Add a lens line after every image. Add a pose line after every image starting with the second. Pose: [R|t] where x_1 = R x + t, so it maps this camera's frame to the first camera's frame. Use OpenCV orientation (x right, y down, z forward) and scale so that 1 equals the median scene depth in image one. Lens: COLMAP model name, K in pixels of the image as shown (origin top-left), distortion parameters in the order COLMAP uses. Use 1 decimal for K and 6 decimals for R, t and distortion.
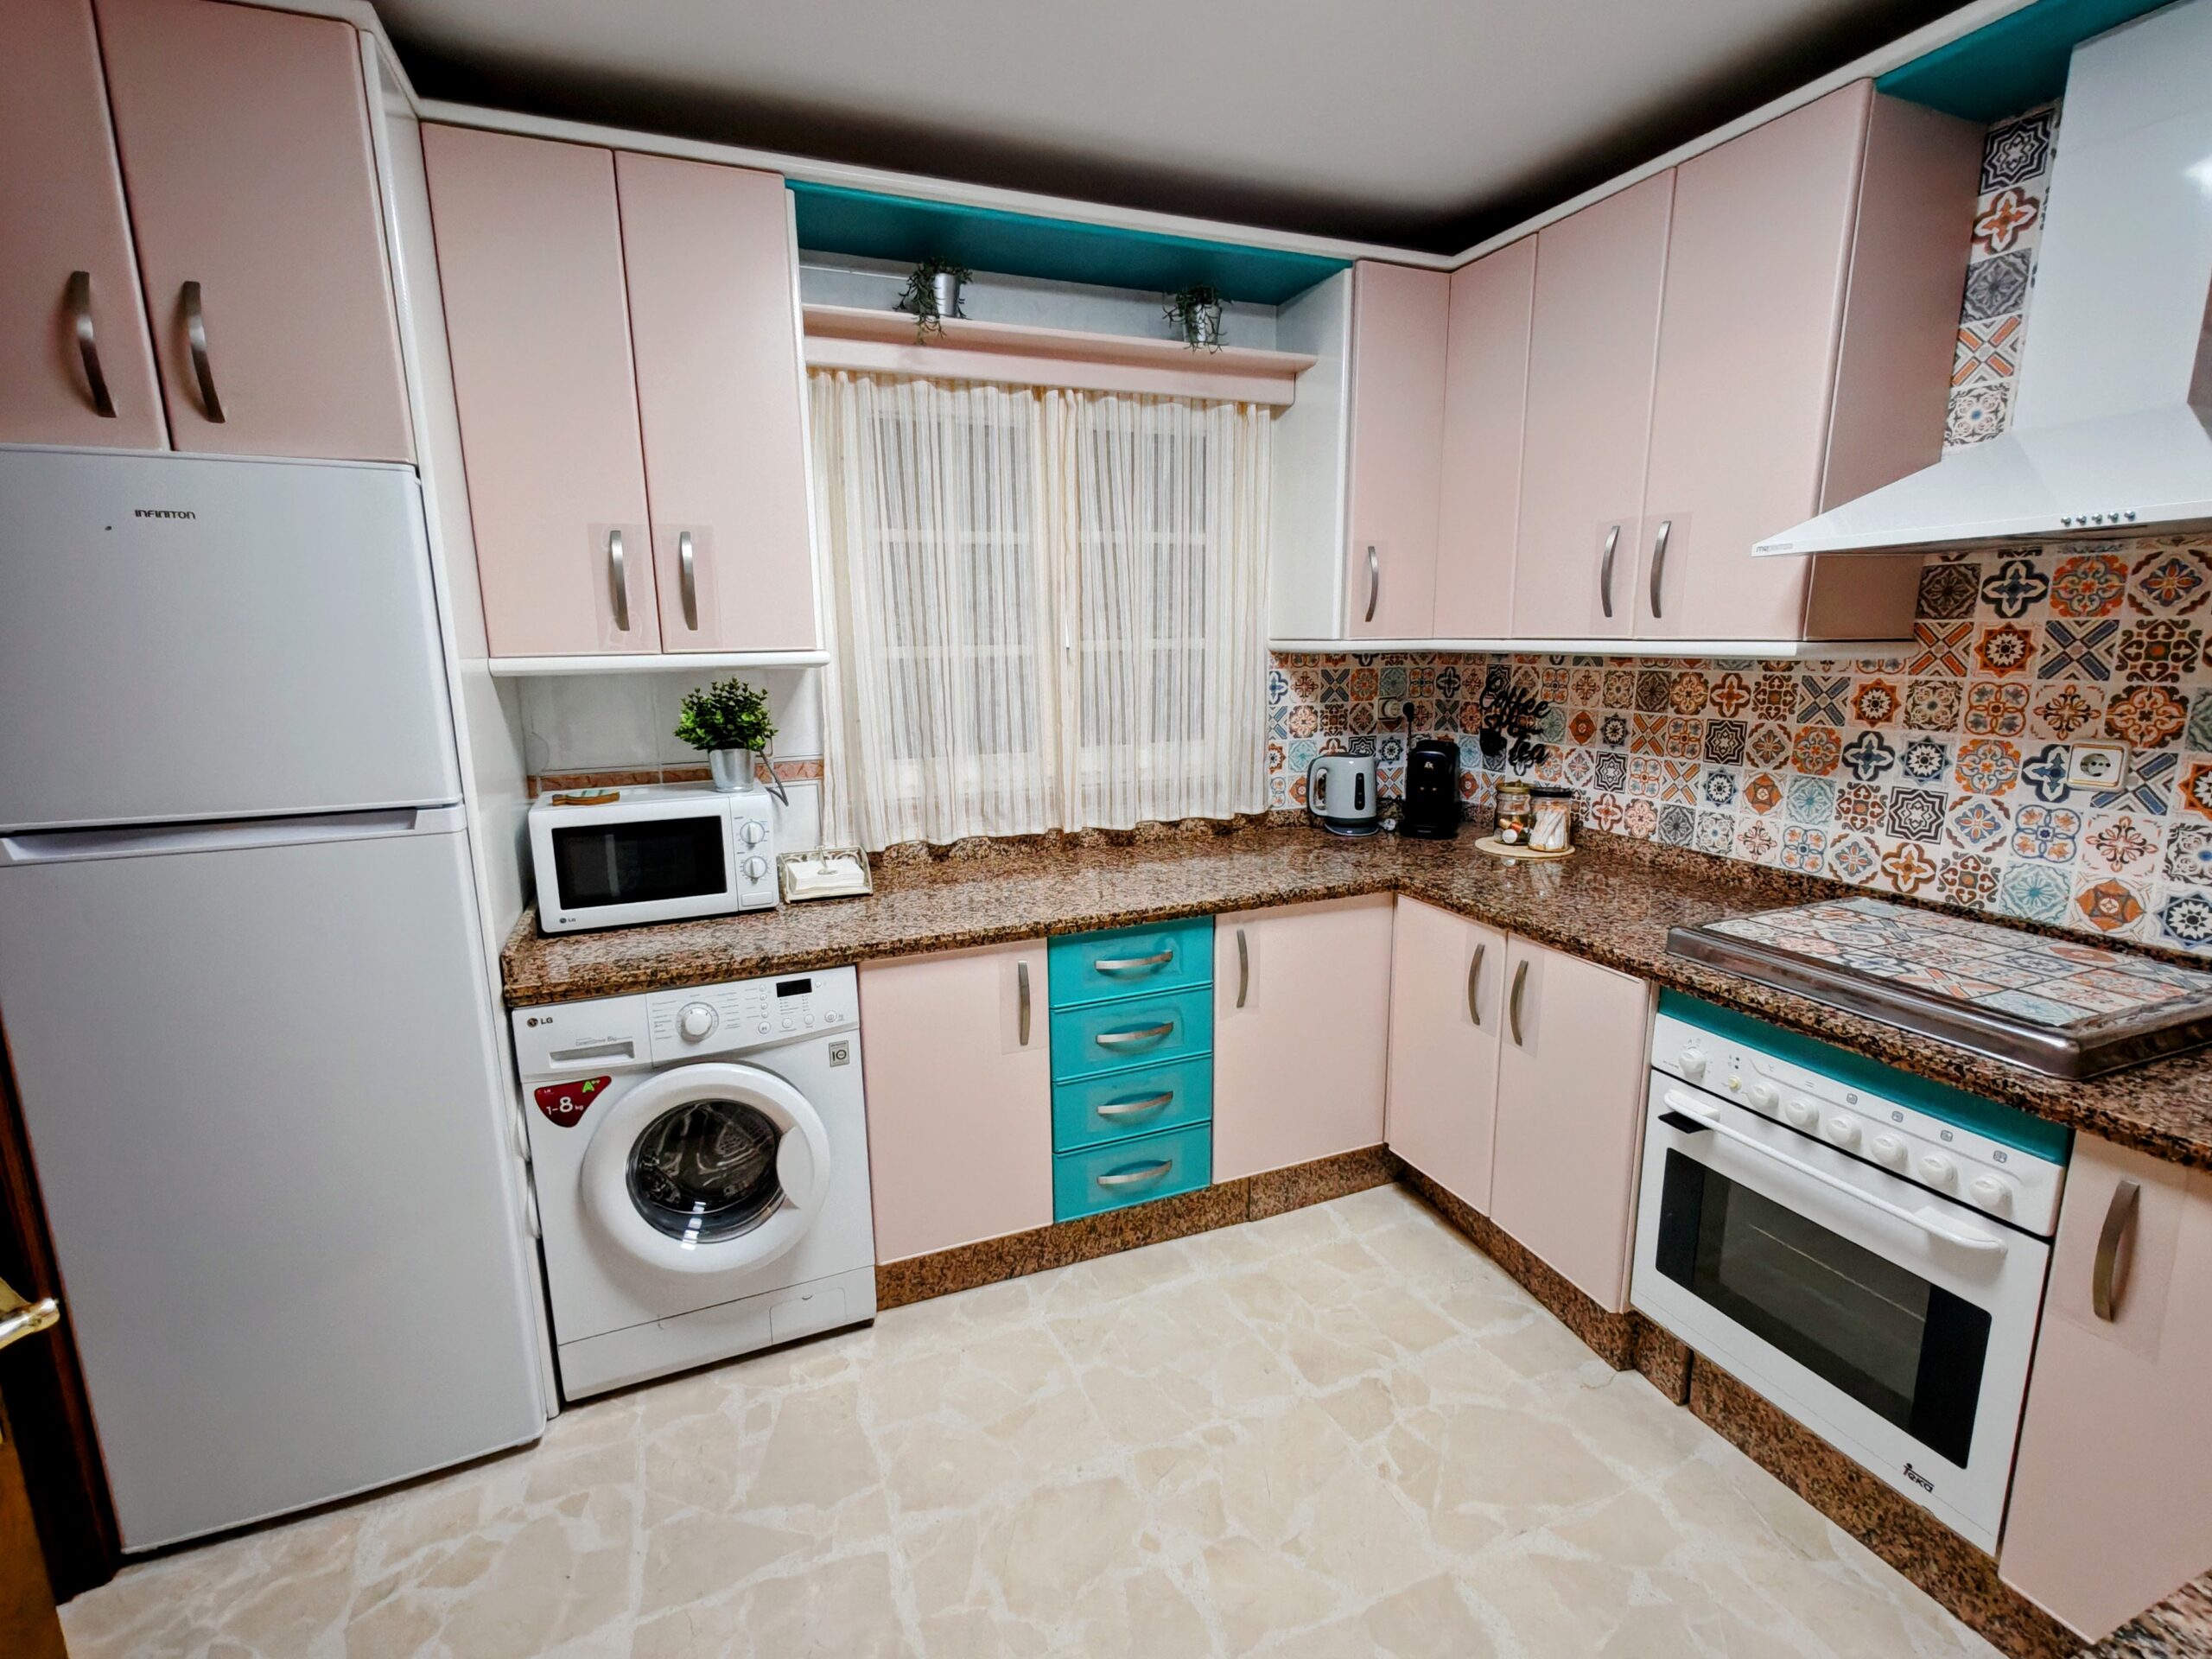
lens RADIAL K [[1016.0, 0, 1104.5], [0, 1016.0, 833.9], [0, 0, 1]] dist [-0.005608, 0.003599]
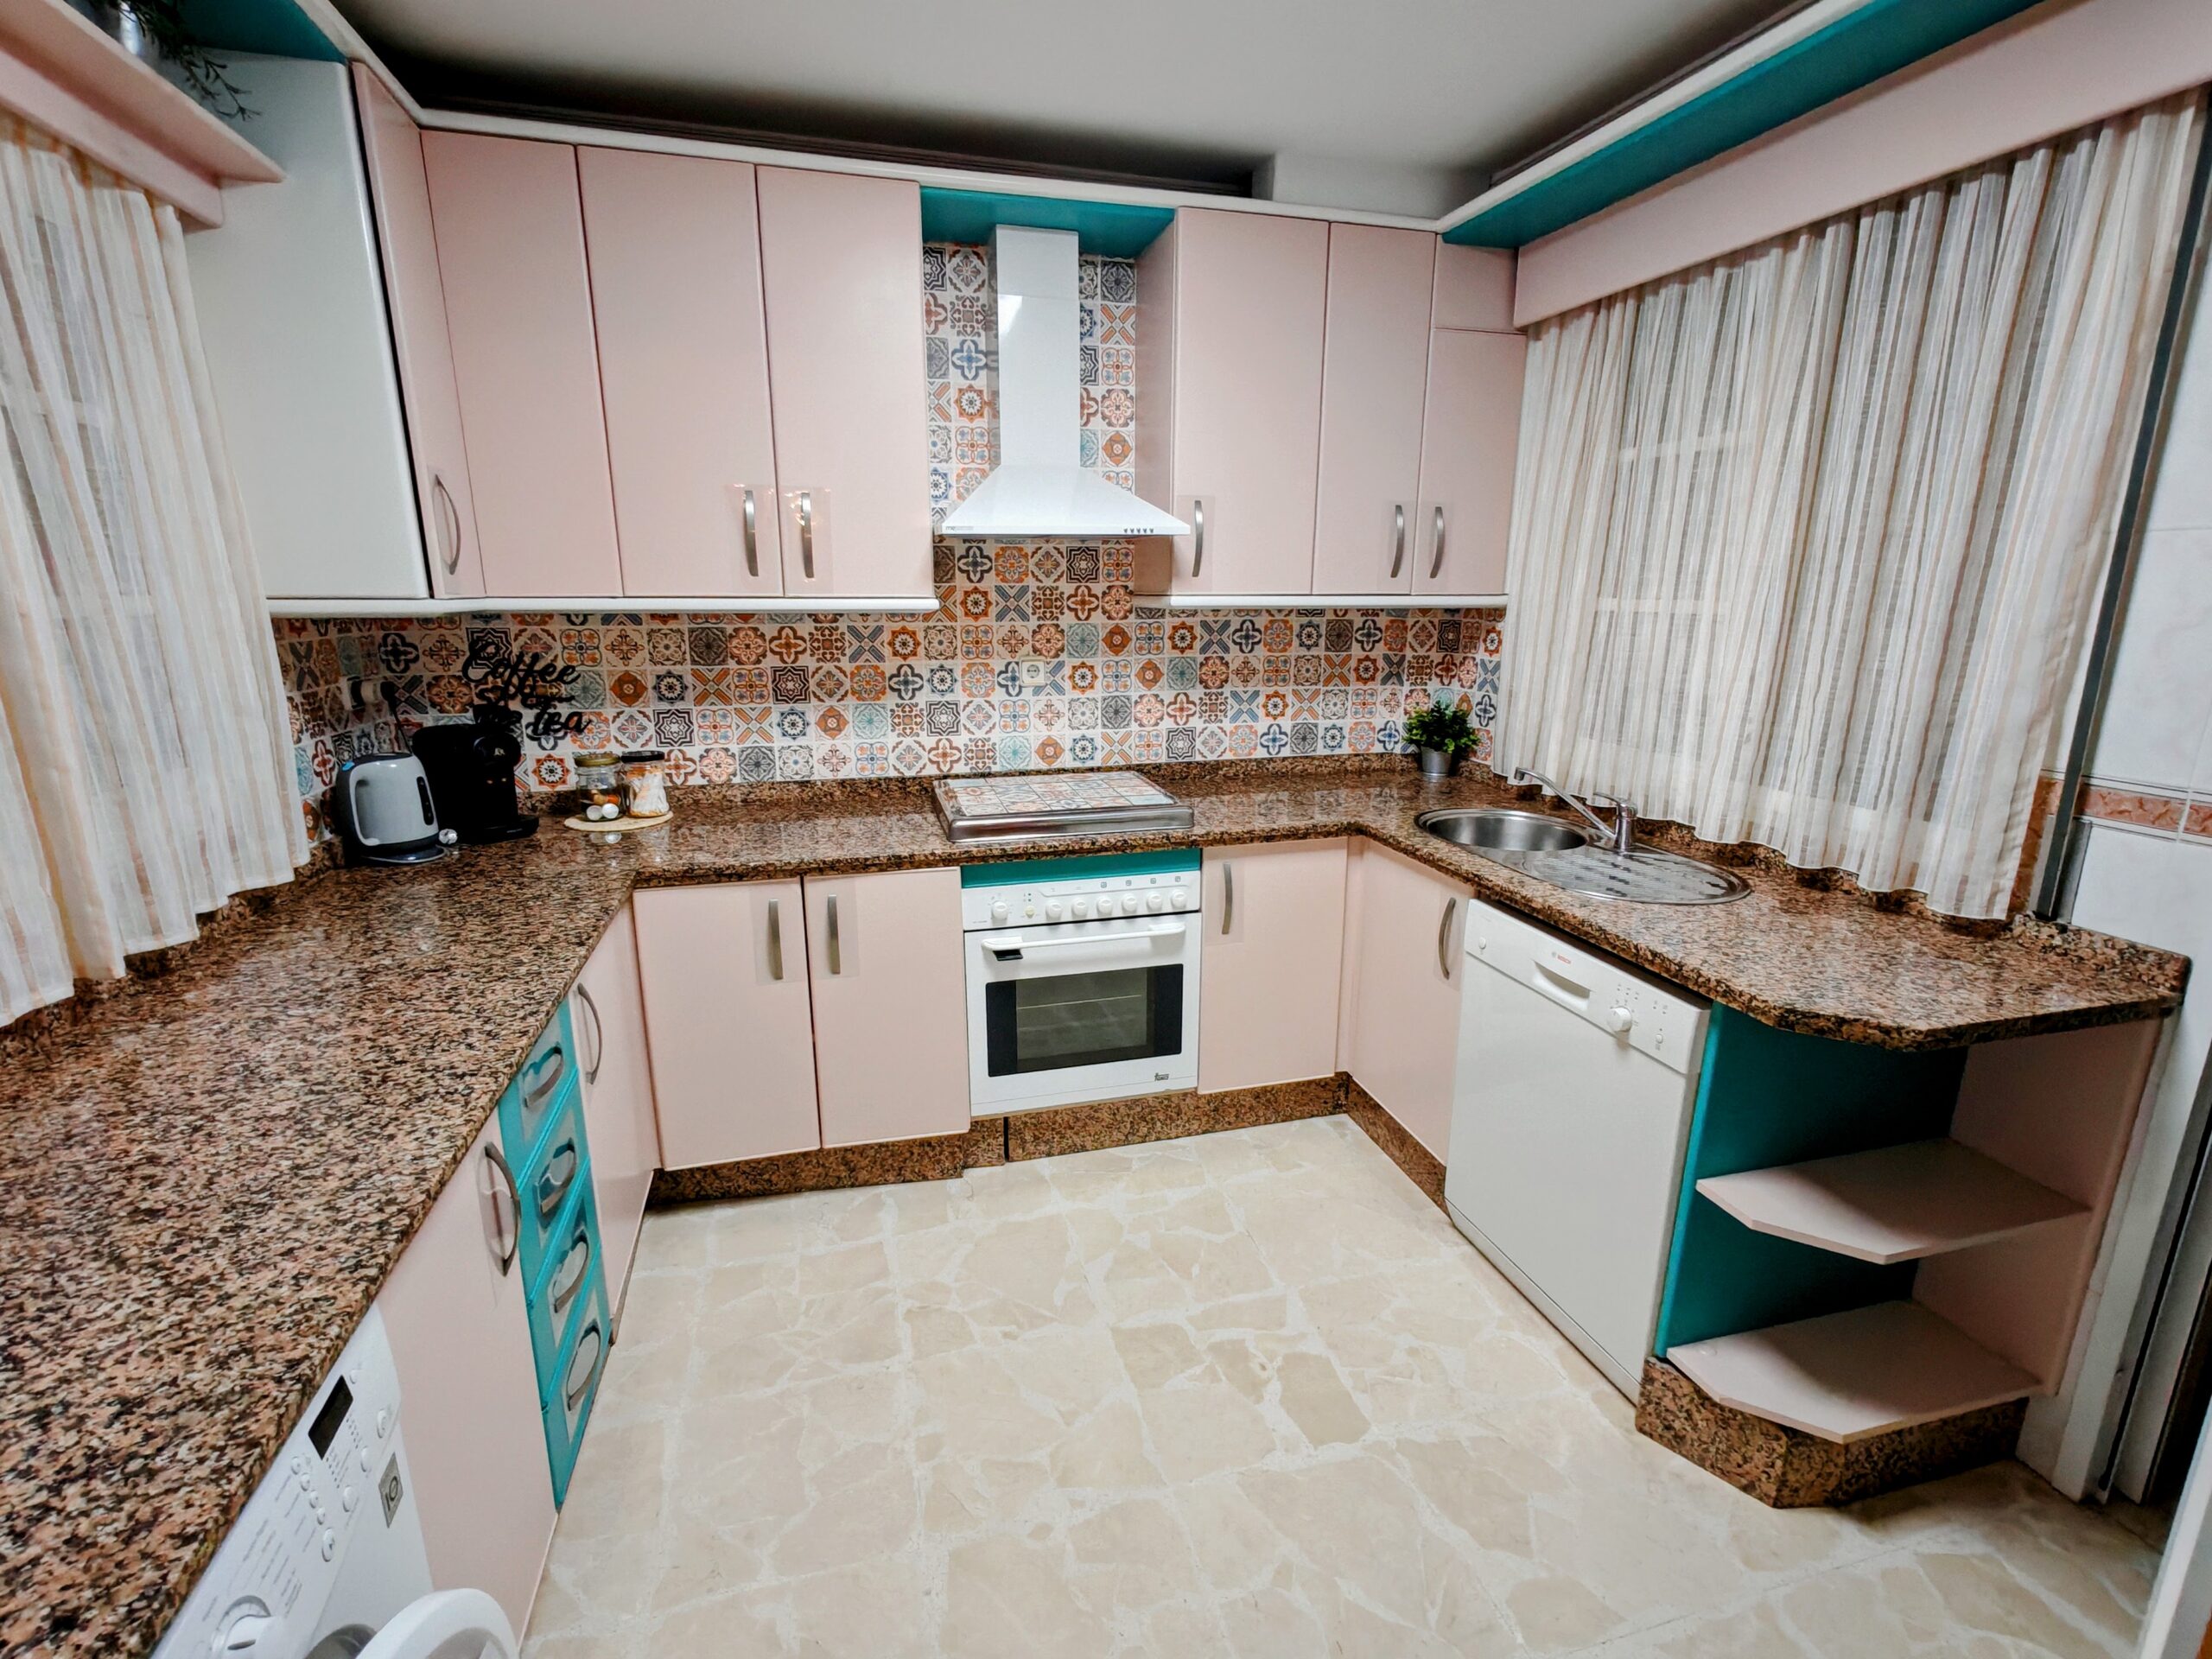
lens RADIAL K [[1016.0, 0, 1102.6], [0, 1016.0, 834.6], [0, 0, 1]] dist [-0.005608, 0.003599]
pose [[0.113632, -0.222660, 0.968251, -0.573289], [0.189587, 0.961515, 0.198861, -0.096292], [-0.975266, 0.160971, 0.151472, 0.534459]]
